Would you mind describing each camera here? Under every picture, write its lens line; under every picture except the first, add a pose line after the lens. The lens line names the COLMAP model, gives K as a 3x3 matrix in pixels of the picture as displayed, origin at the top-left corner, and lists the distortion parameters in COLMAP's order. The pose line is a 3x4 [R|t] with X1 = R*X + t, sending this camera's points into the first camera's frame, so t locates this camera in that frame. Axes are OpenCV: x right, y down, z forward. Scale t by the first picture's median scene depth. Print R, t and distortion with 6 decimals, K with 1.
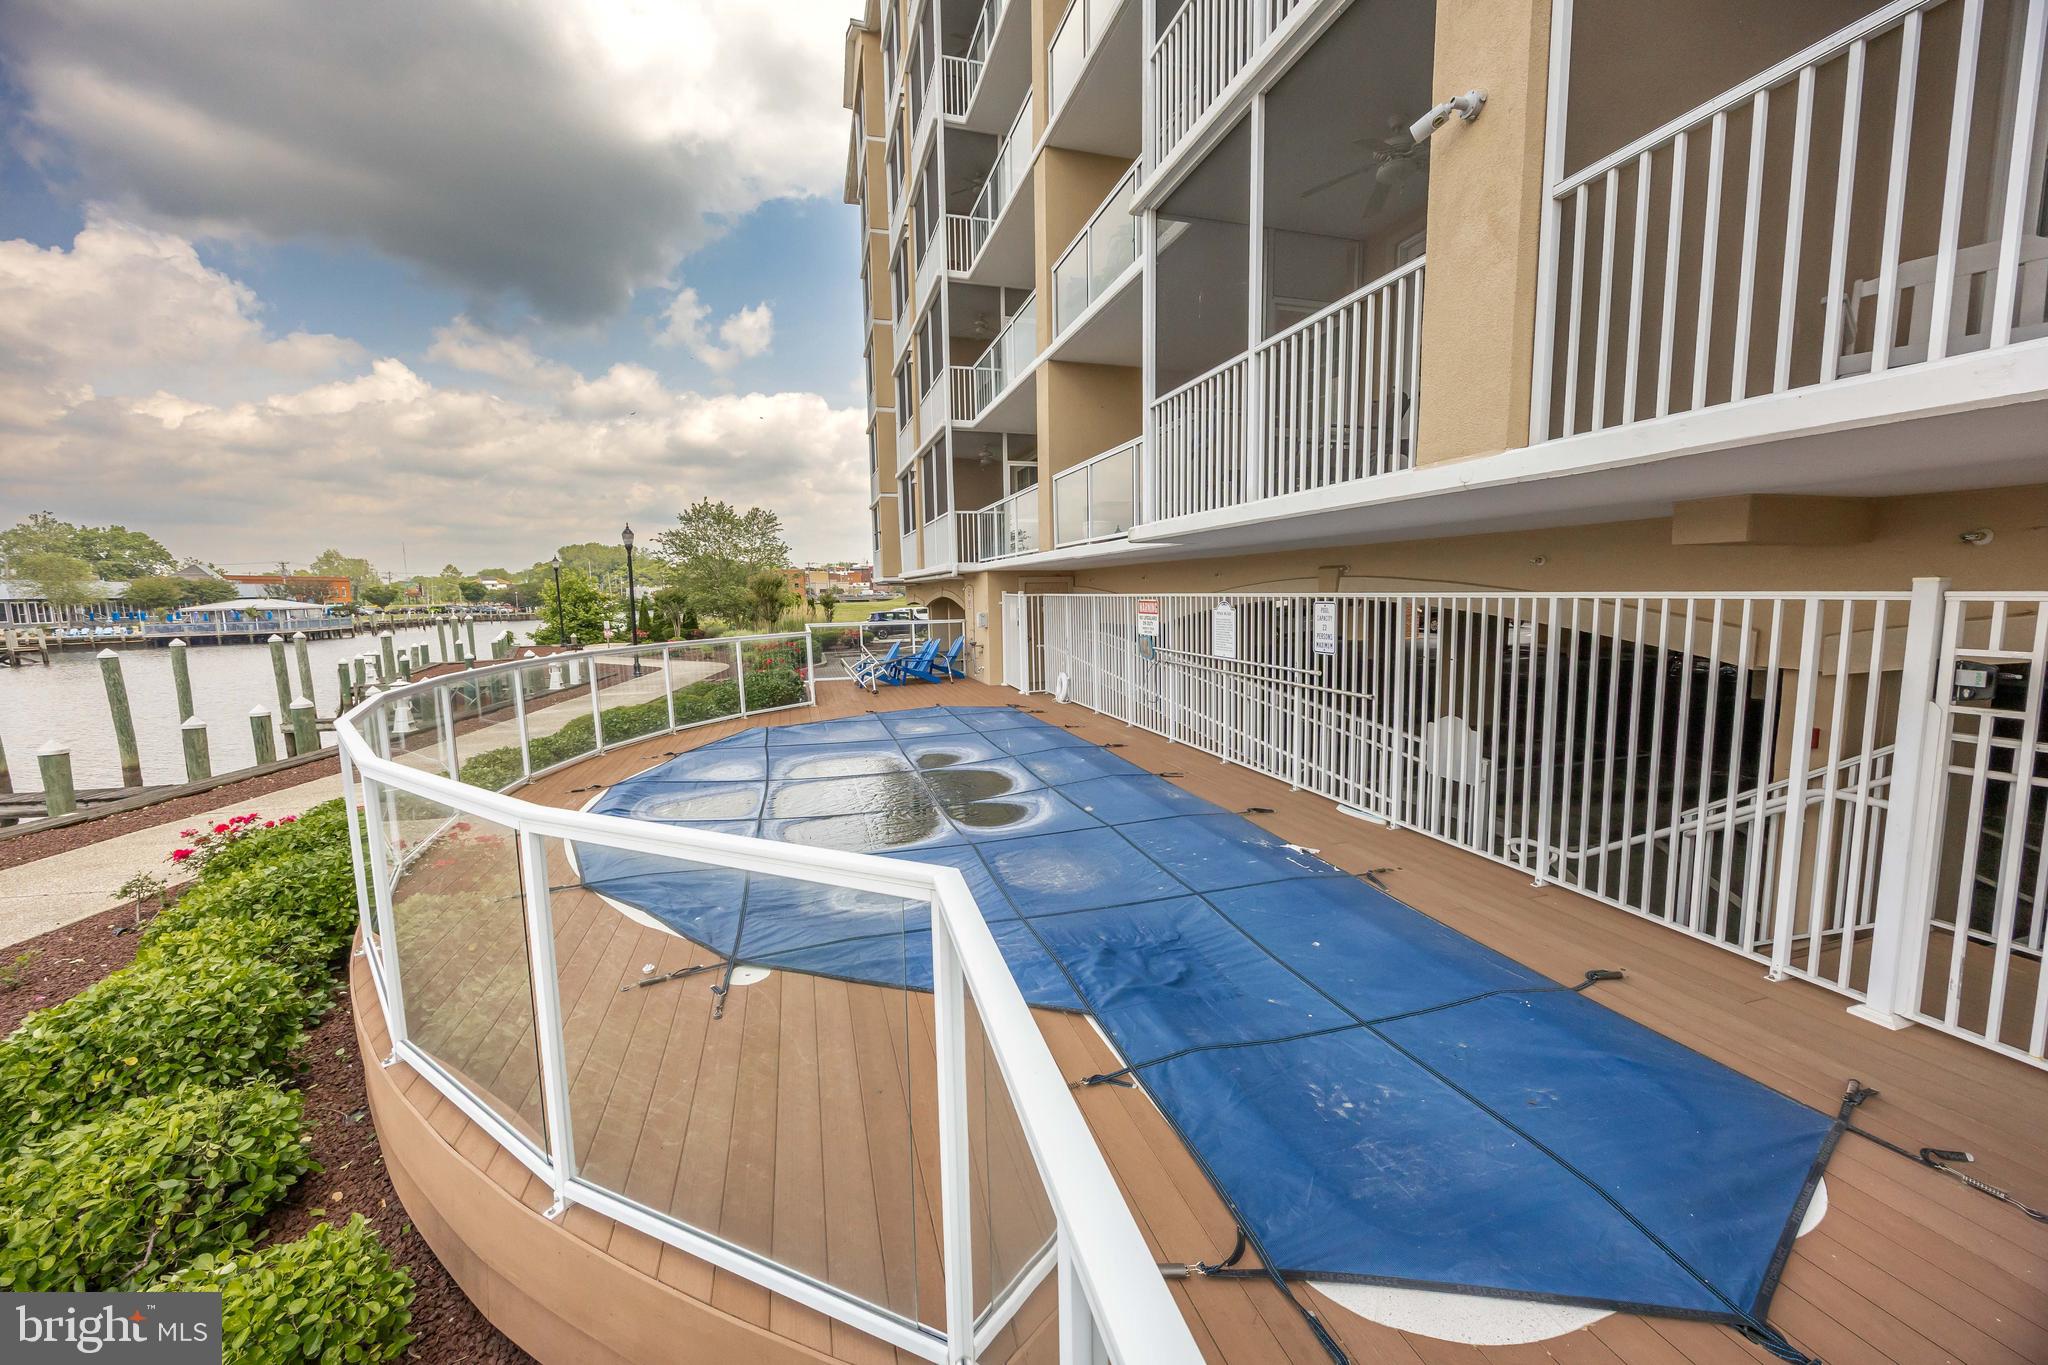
lens RADIAL K [[785.8, 0, 1027.9], [0, 785.8, 678.8], [0, 0, 1]] dist [-0.002342, -0.000261]
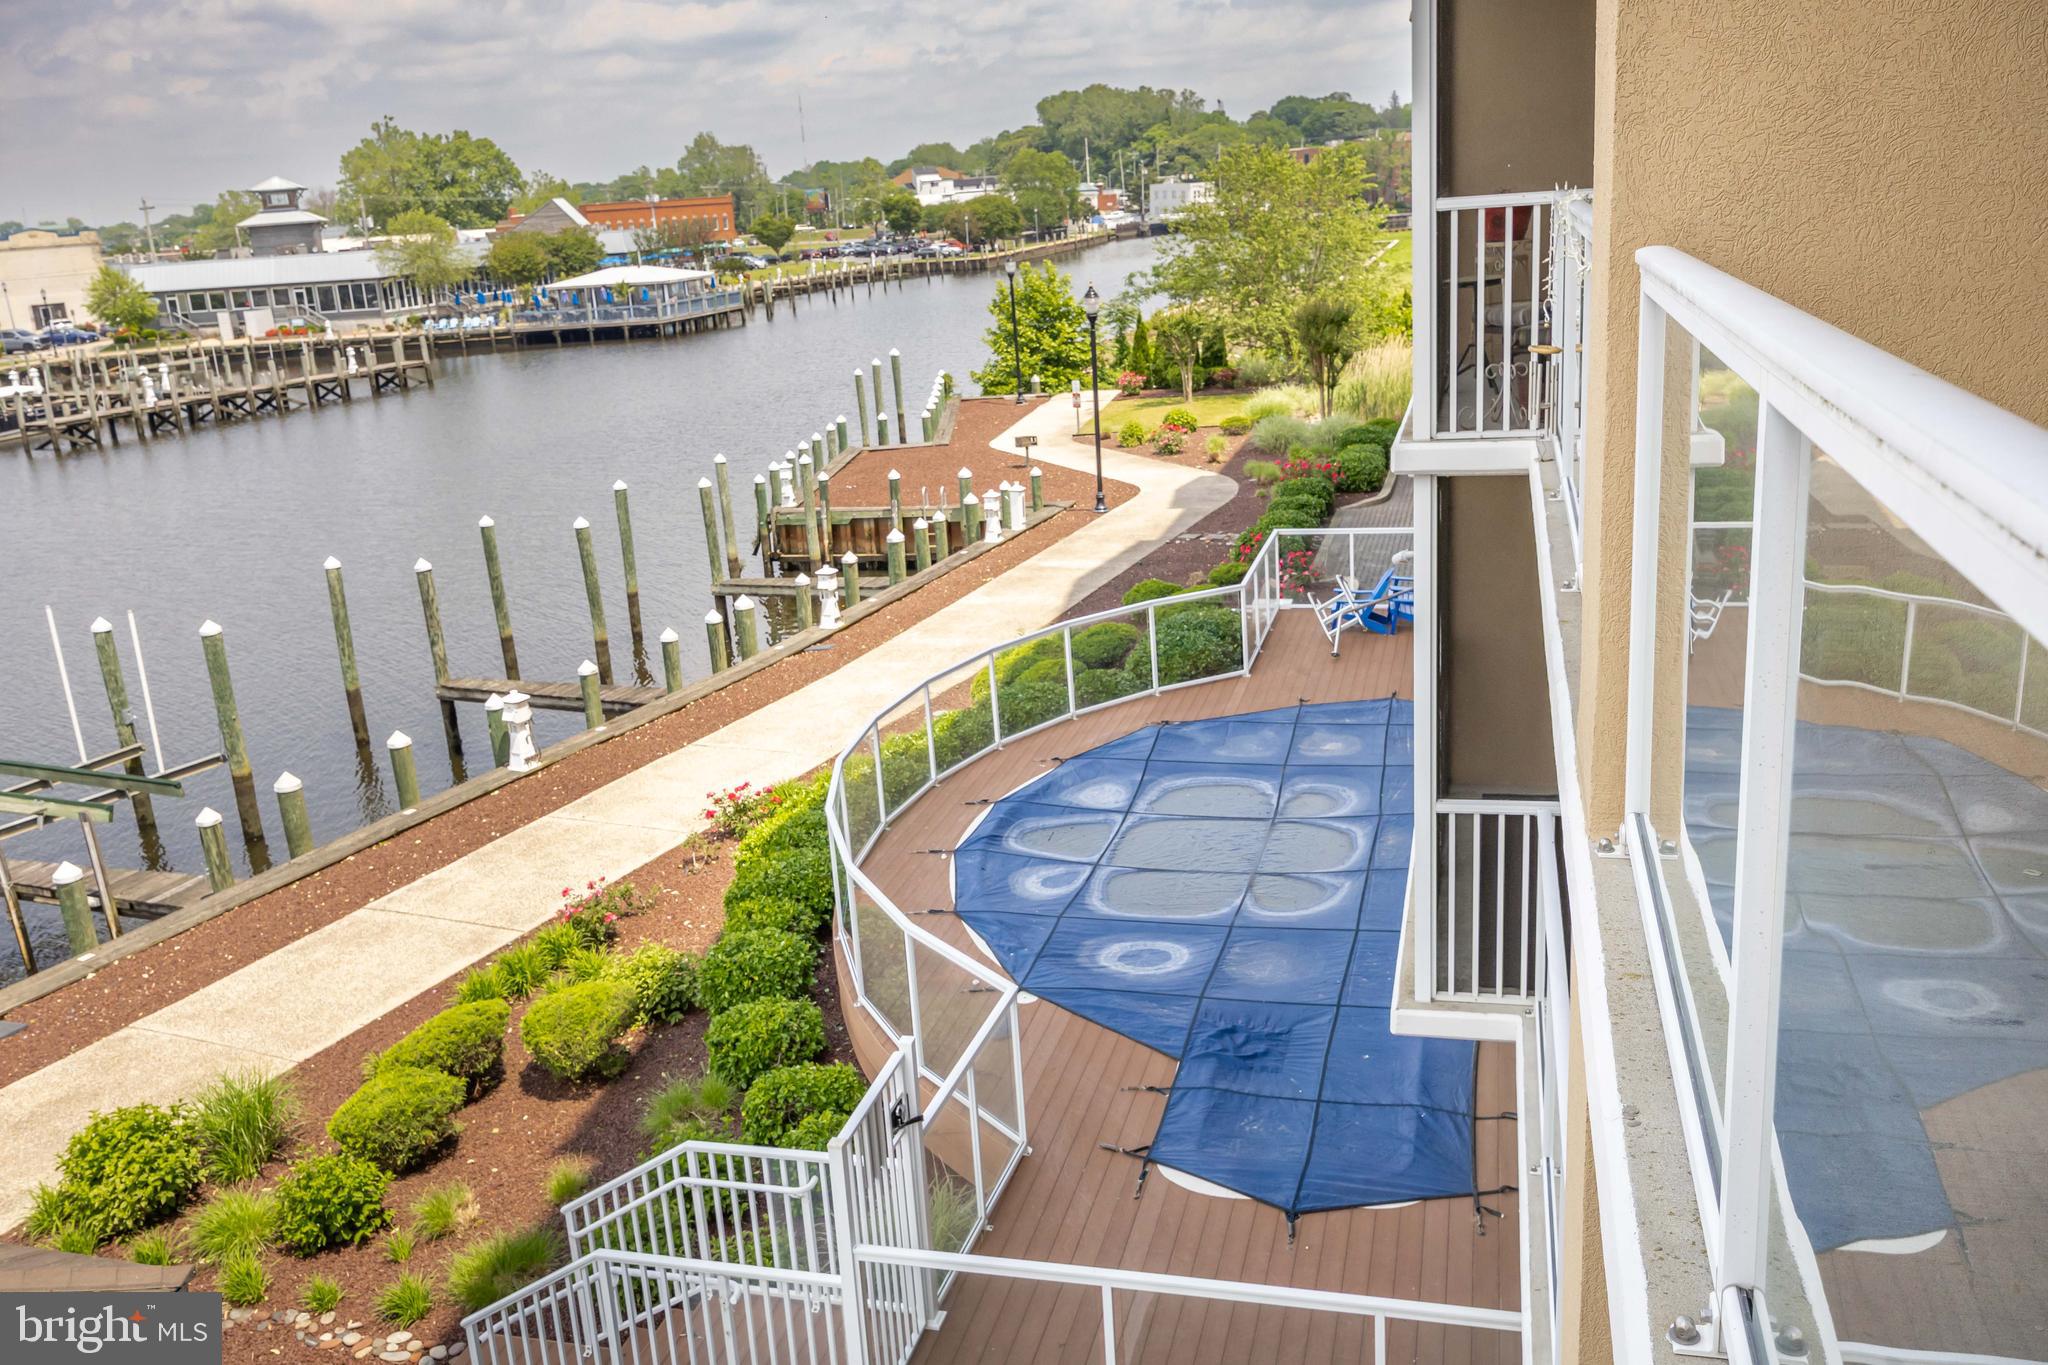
lens RADIAL K [[1732.0, 0, 1020.6], [0, 1732.0, 681.2], [0, 0, 1]] dist [0.001107, -0.000308]
pose [[0.853110, 0.111854, -0.509600, 0.156569], [-0.013306, 0.981095, 0.193069, -0.108364], [0.521562, -0.157929, 0.838470, -0.216738]]
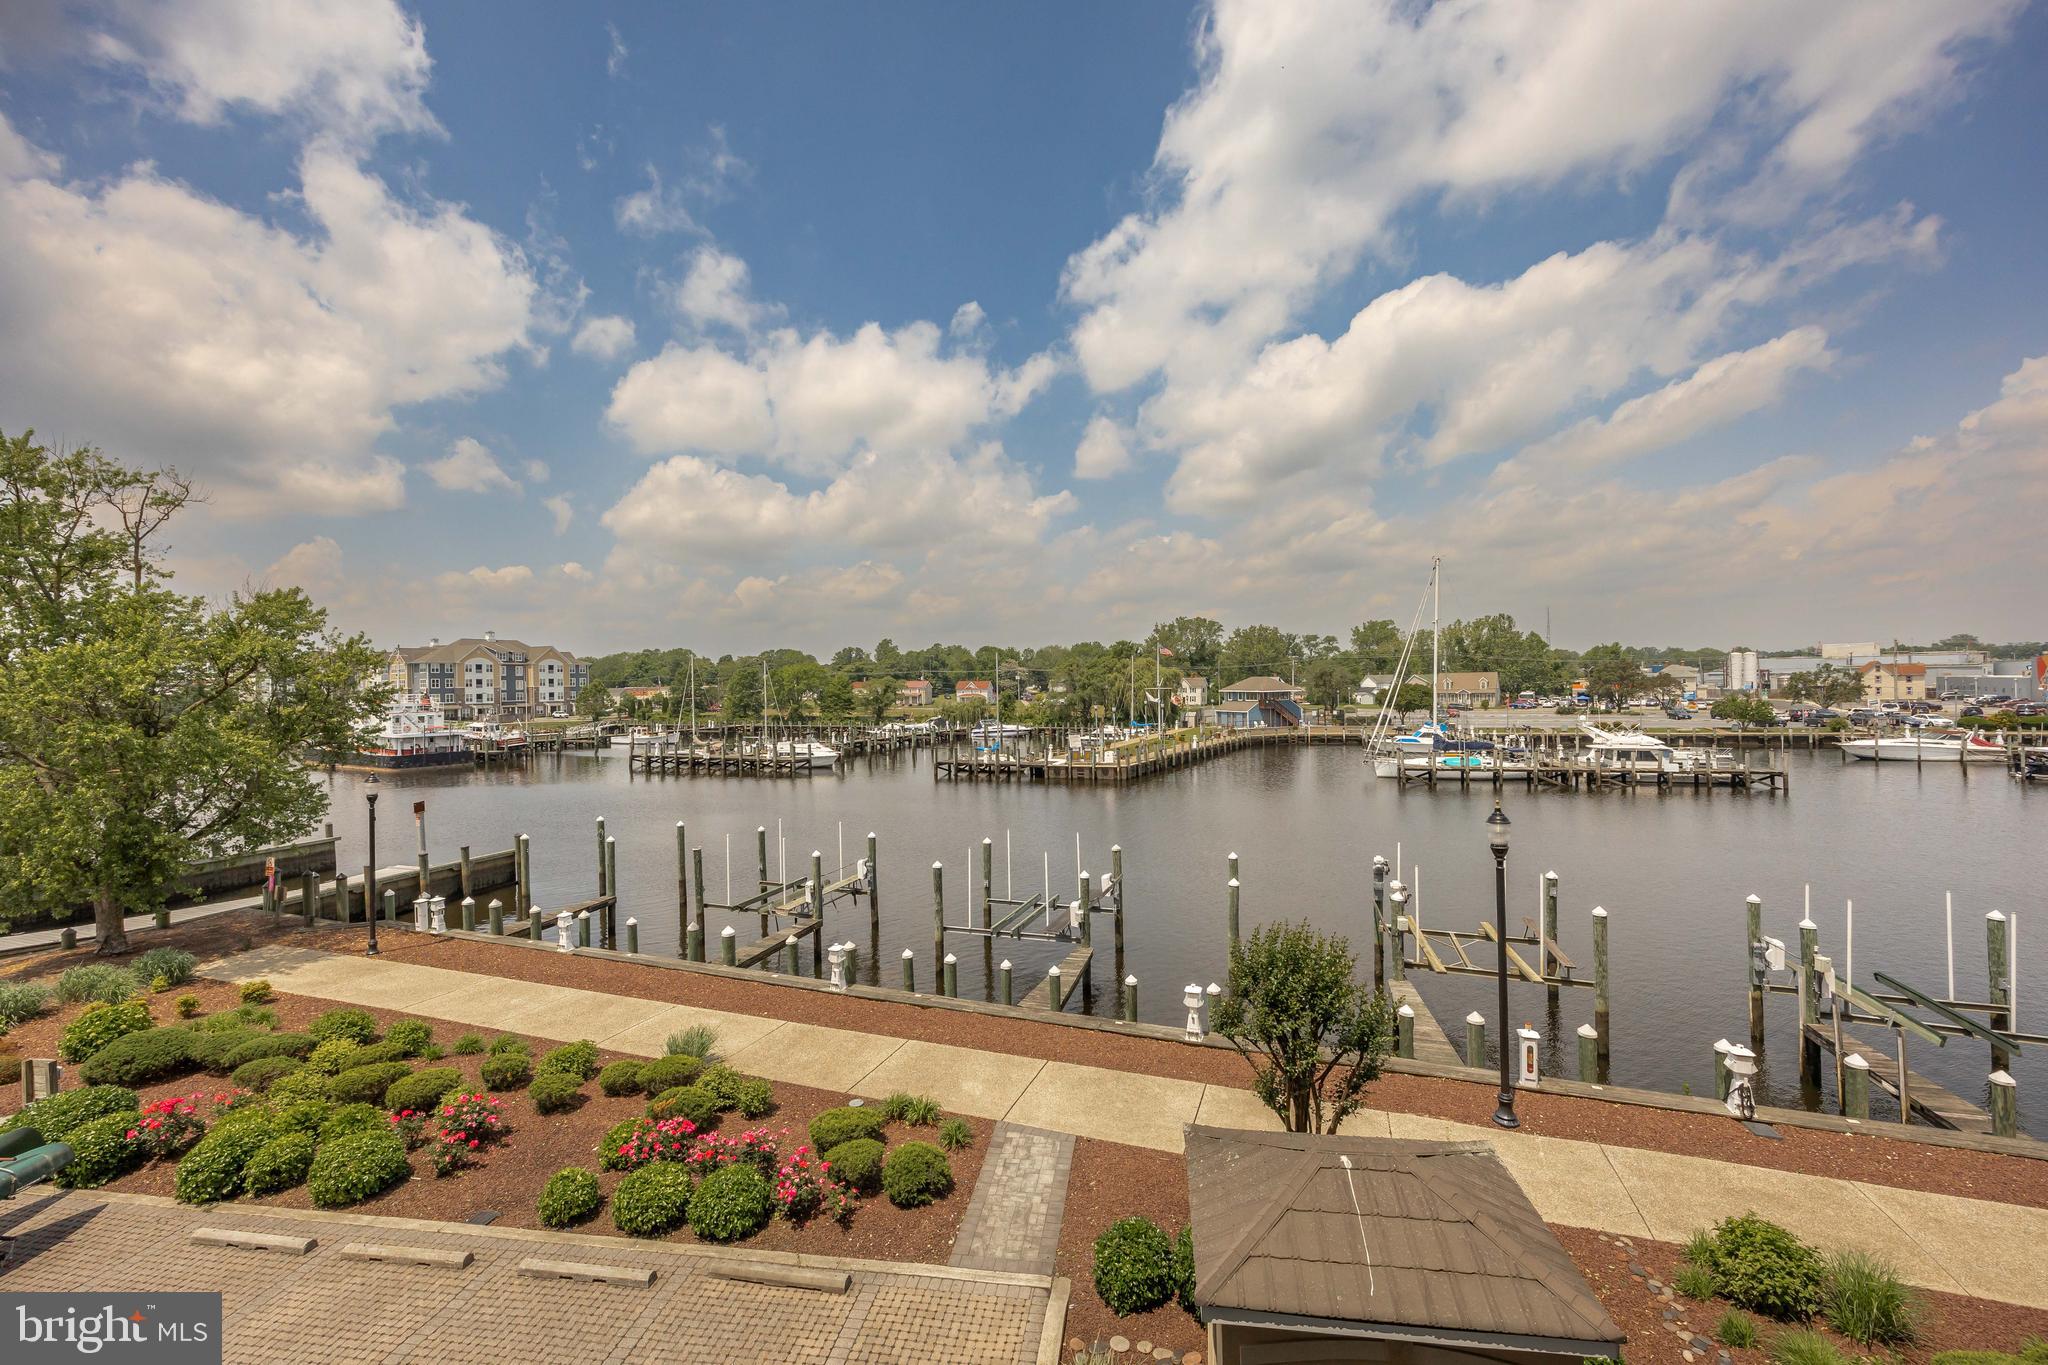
lens RADIAL K [[822.1, 0, 1022.5], [0, 822.1, 674.8], [0, 0, 1]] dist [-0.001117, 0.000051]
pose [[-0.419093, 0.023936, -0.907628, 0.148551], [-0.073427, 0.995485, 0.060158, -0.117803], [0.904969, 0.091856, -0.415443, -0.142629]]
